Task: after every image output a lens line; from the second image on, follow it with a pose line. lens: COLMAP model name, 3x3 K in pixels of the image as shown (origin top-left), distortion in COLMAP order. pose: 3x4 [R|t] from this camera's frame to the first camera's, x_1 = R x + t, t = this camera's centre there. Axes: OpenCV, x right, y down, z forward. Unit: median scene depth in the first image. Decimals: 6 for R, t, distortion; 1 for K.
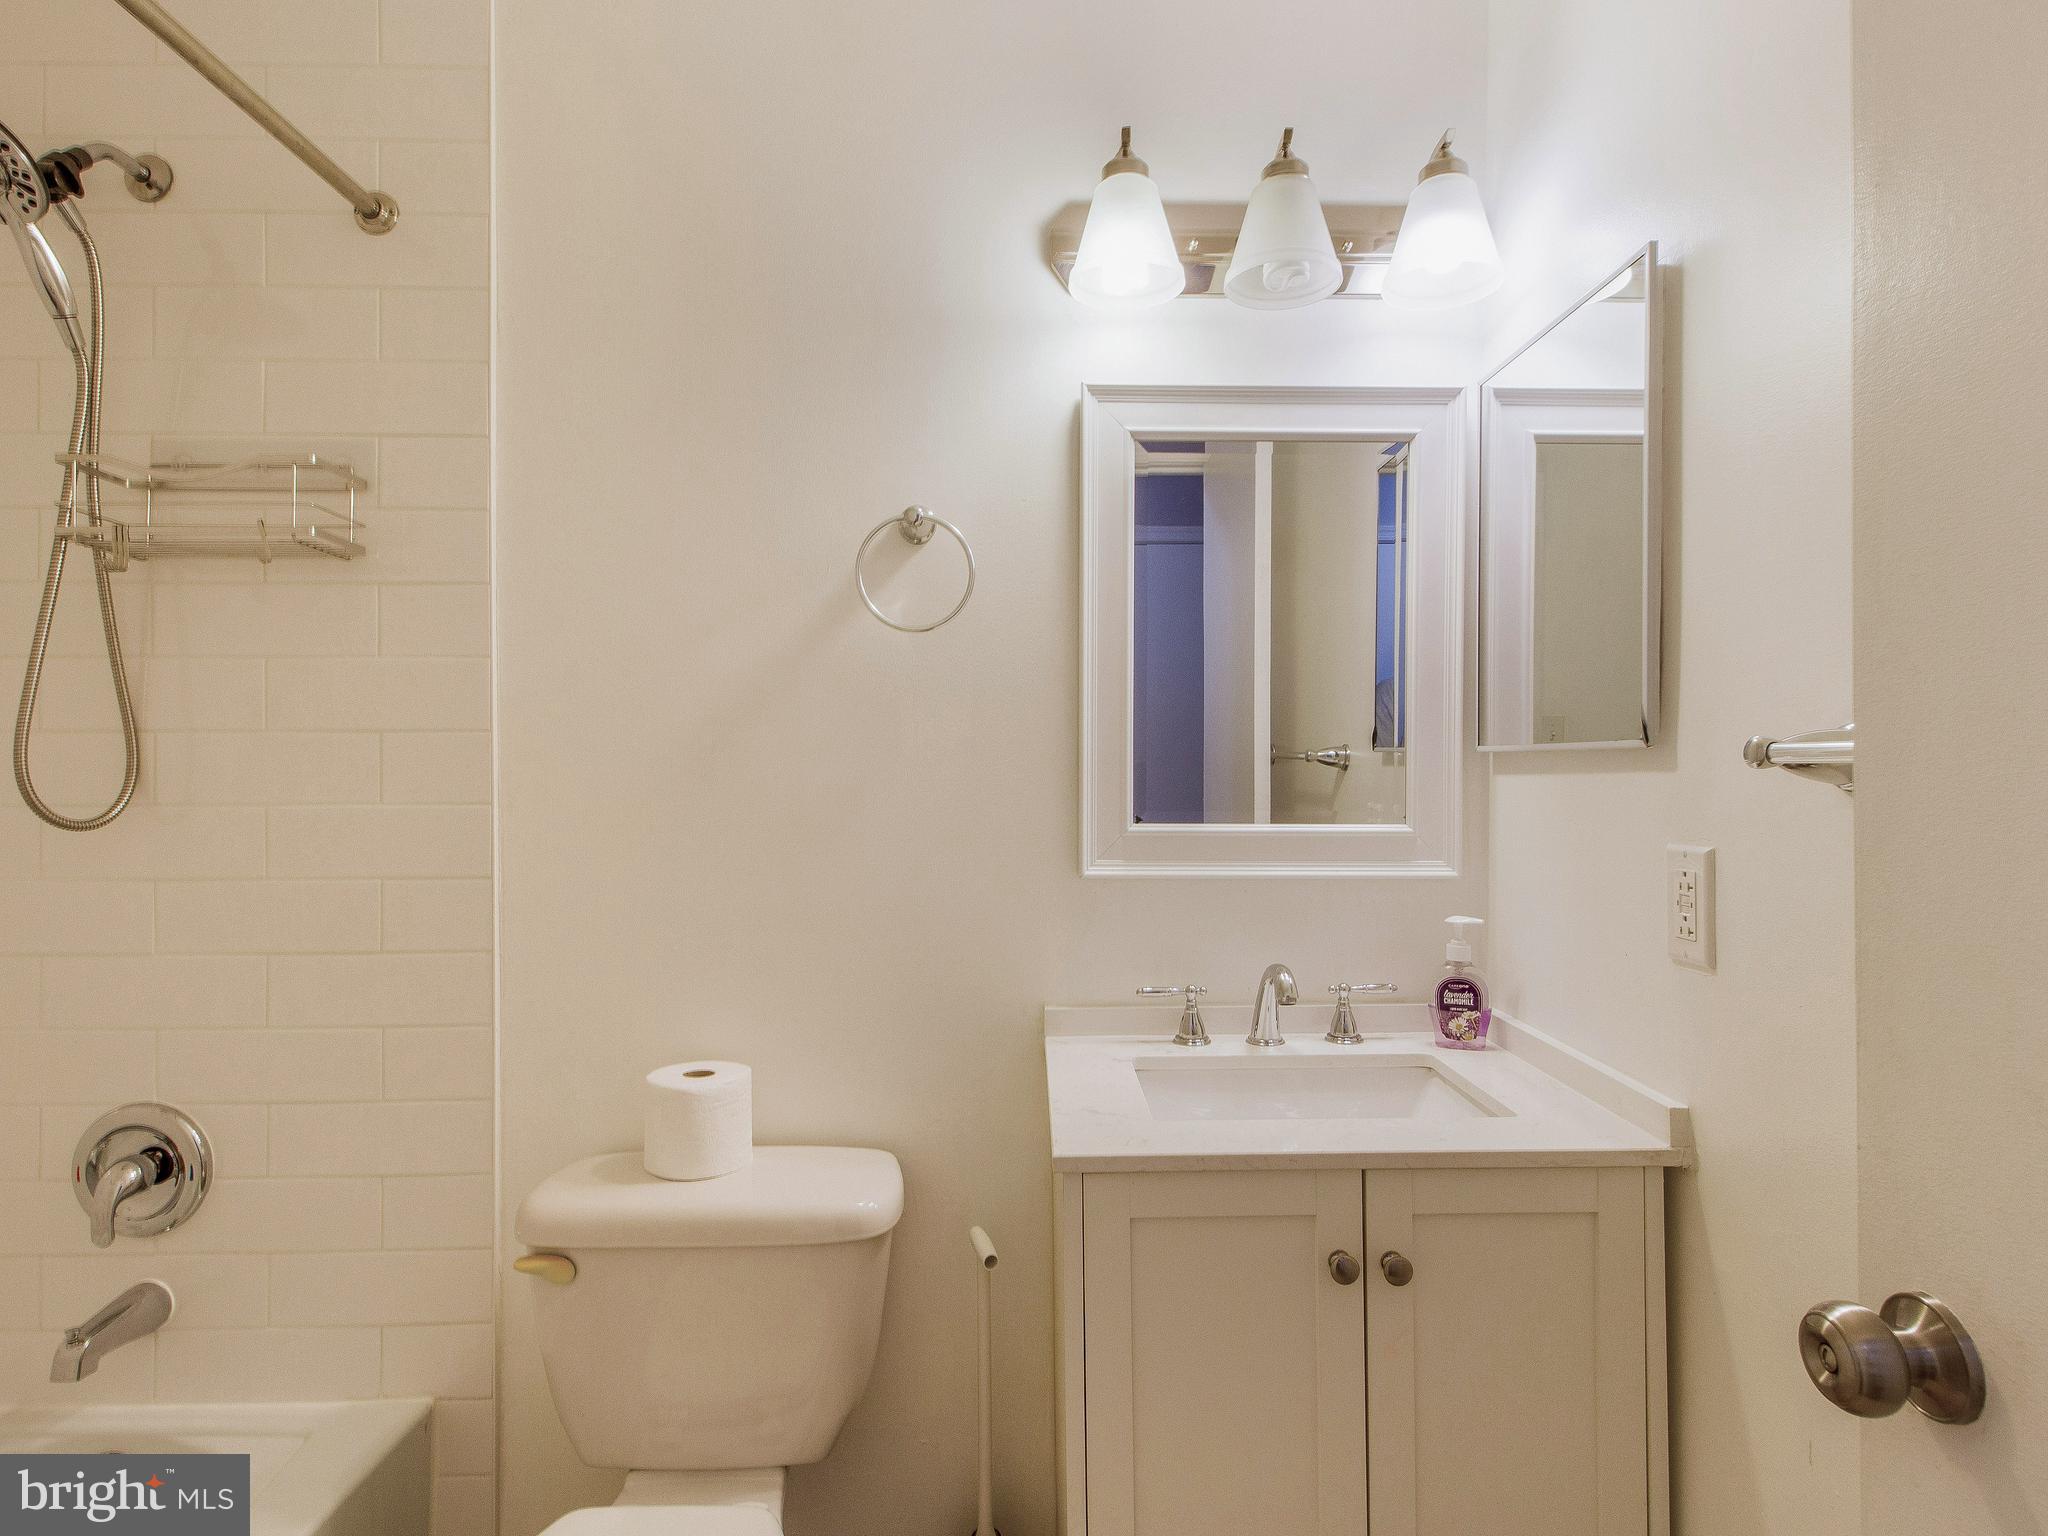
lens RADIAL K [[1091.8, 0, 1040.5], [0, 1091.8, 759.4], [0, 0, 1]] dist [0.021913, -0.010751]
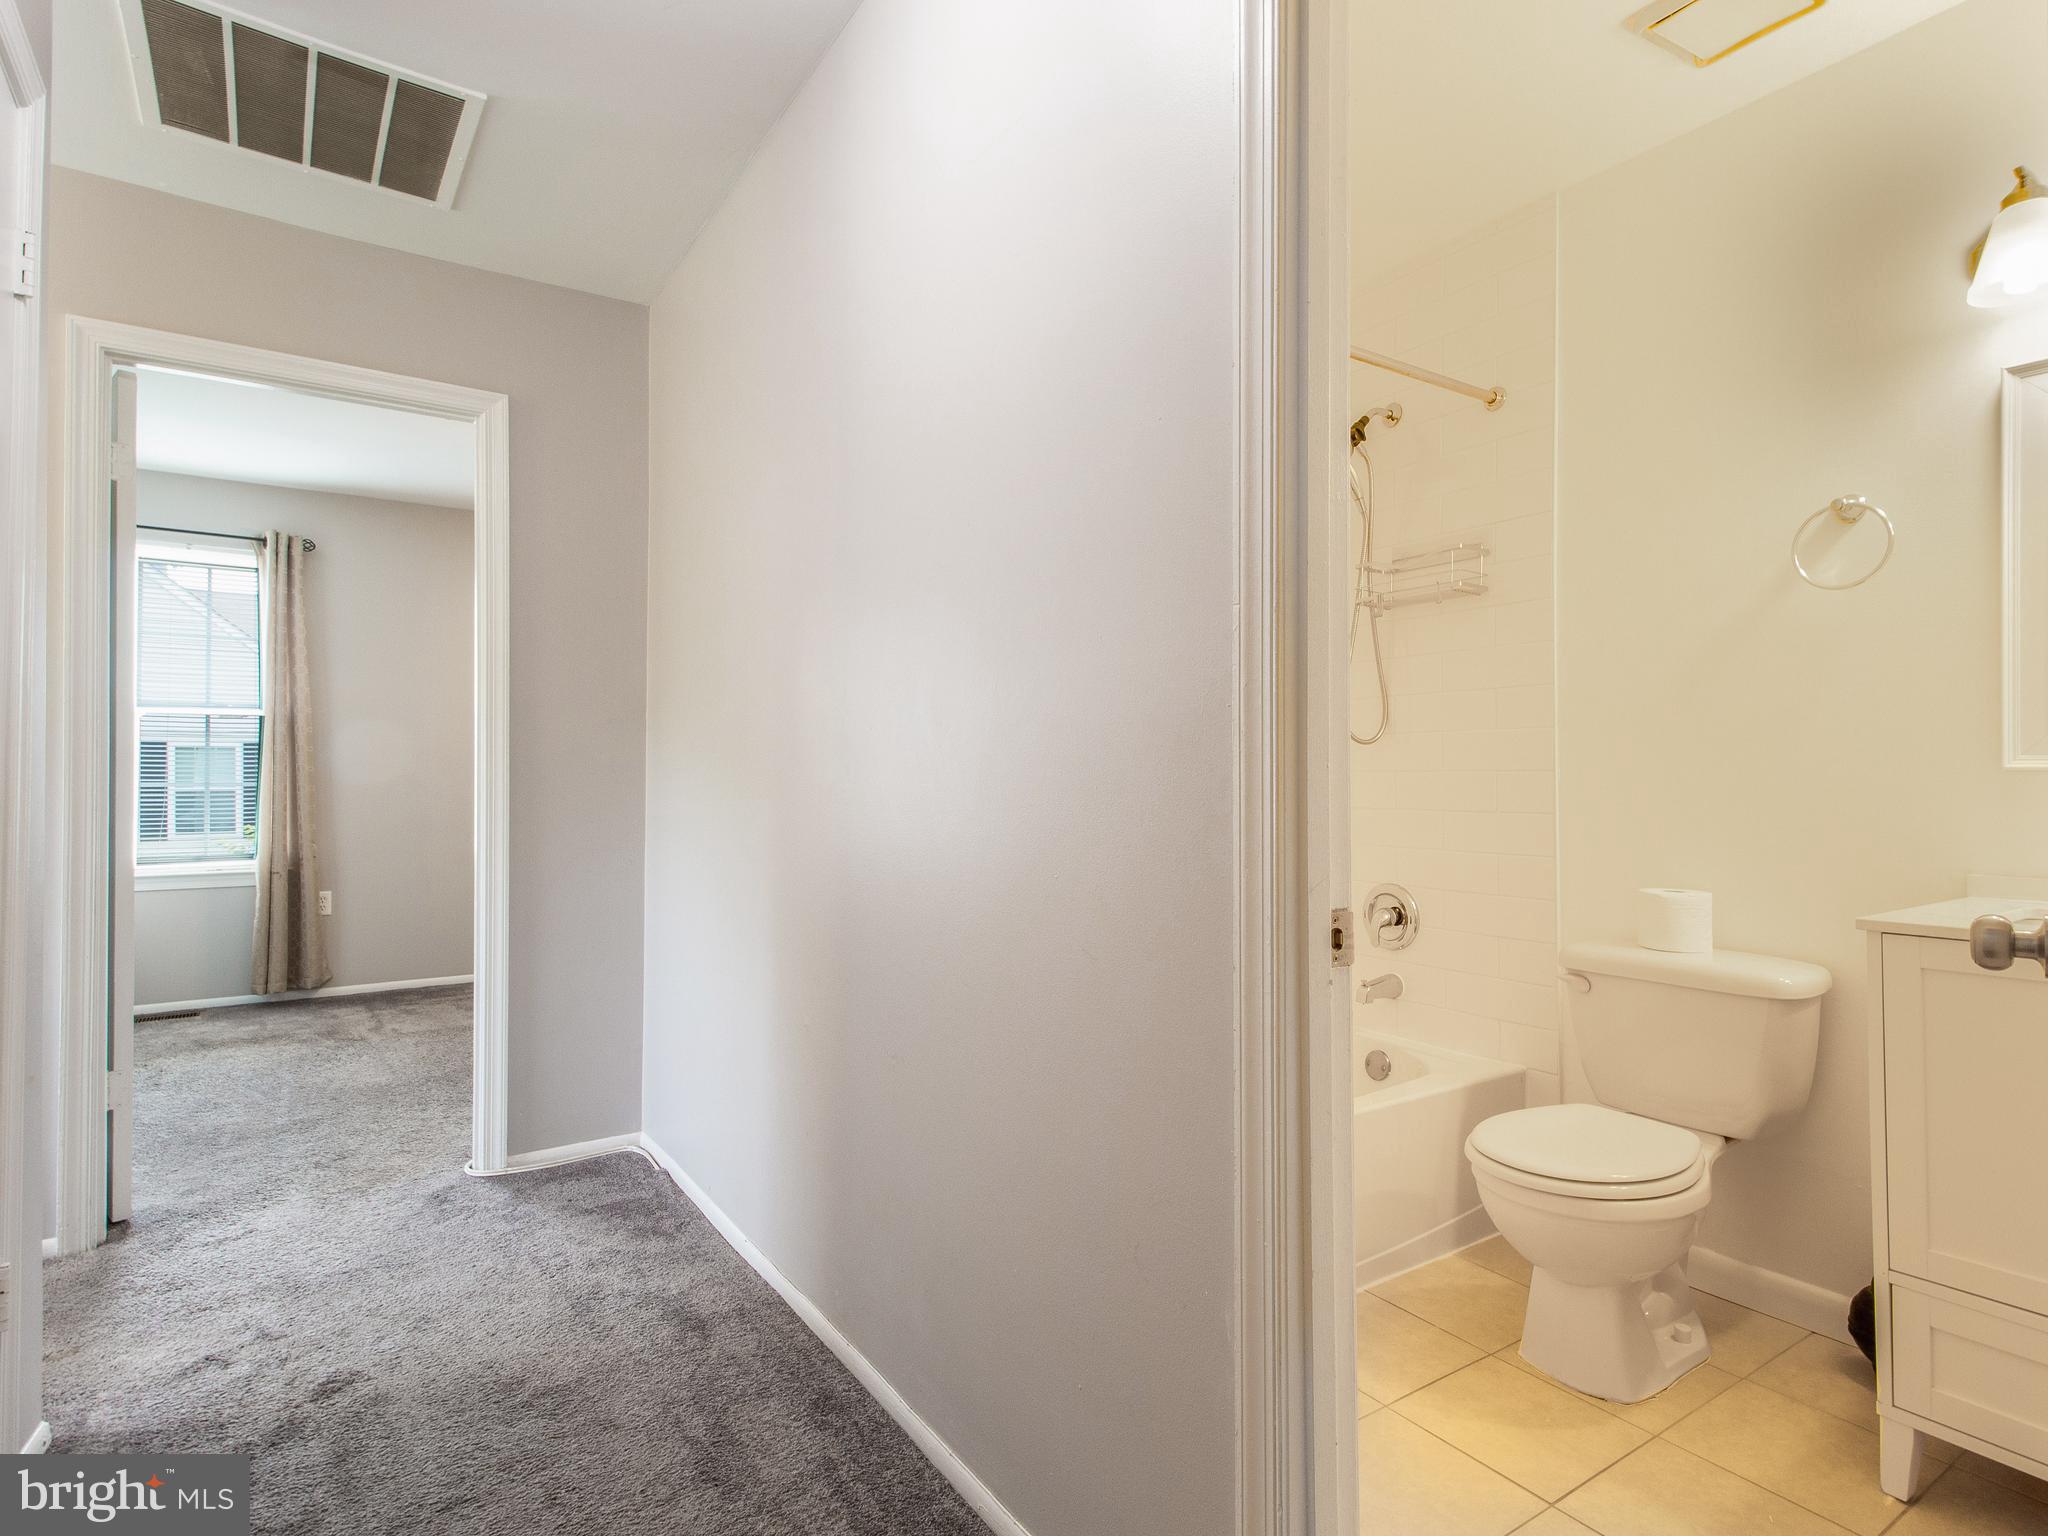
lens RADIAL K [[1091.8, 0, 1053.4], [0, 1091.8, 771.1], [0, 0, 1]] dist [0.021913, -0.010751]
pose [[0.550690, -0.003935, -0.834701, 0.501709], [0.004131, 0.999989, -0.001989, 0.111962], [0.834700, -0.002353, 0.550700, -0.596848]]
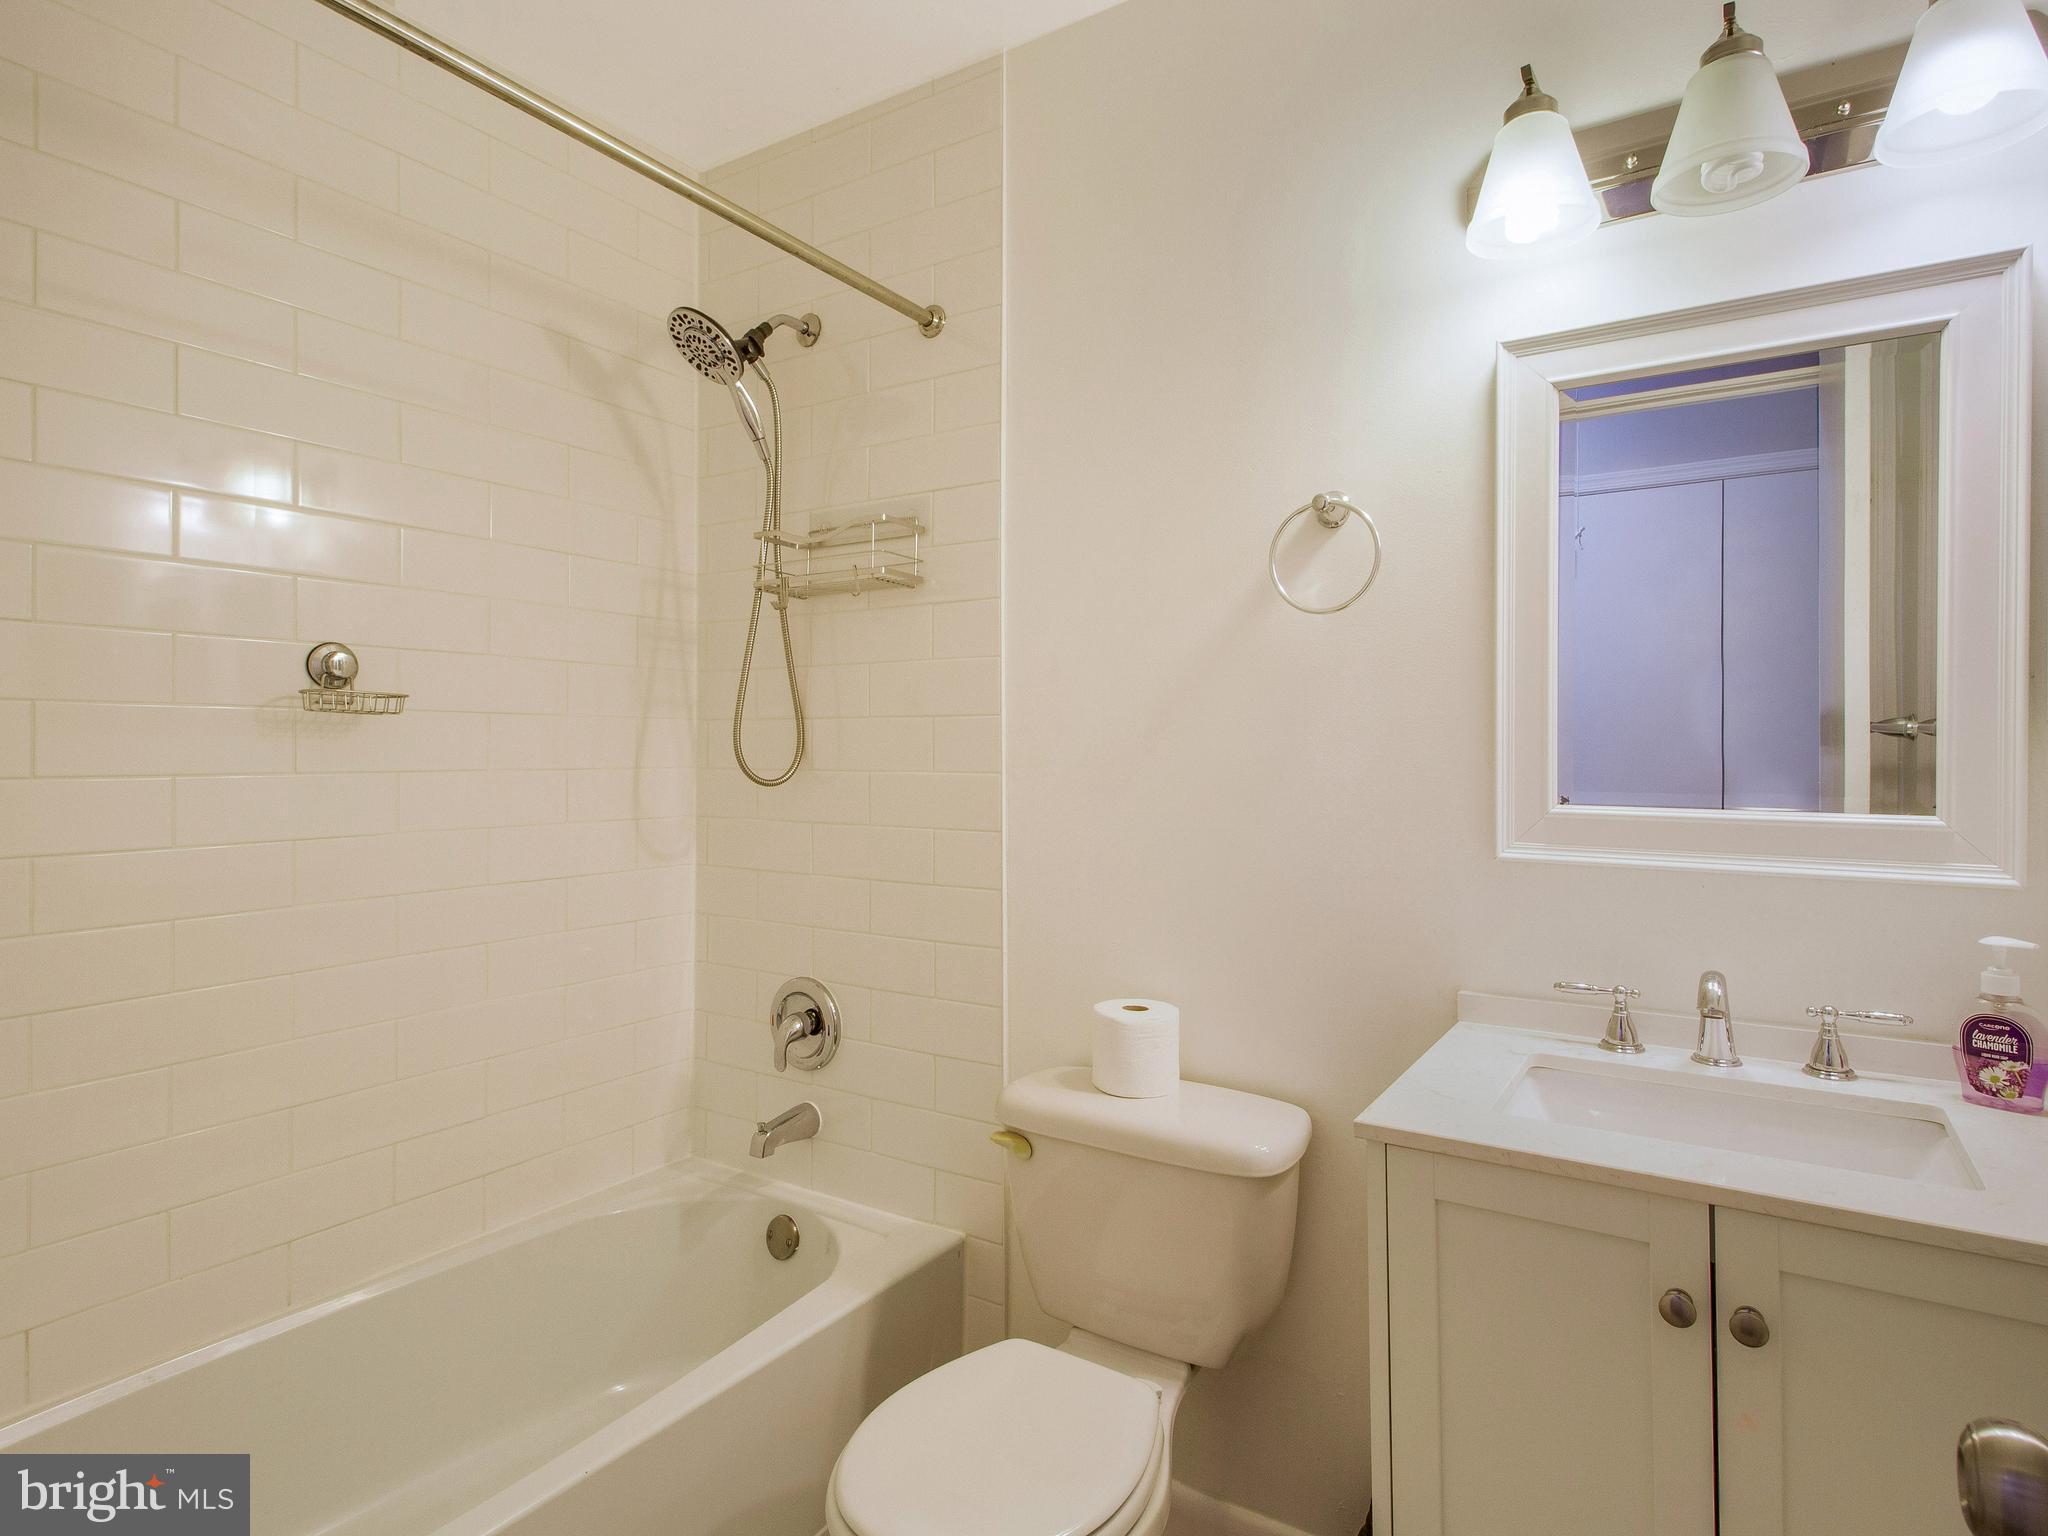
lens RADIAL K [[1091.8, 0, 1076.0], [0, 1091.8, 742.8], [0, 0, 1]] dist [0.021913, -0.010751]
pose [[0.840724, -0.000357, -0.541464, 0.255719], [0.002329, 0.999993, 0.002958, 0.002443], [0.541460, -0.003748, 0.840718, -0.005681]]
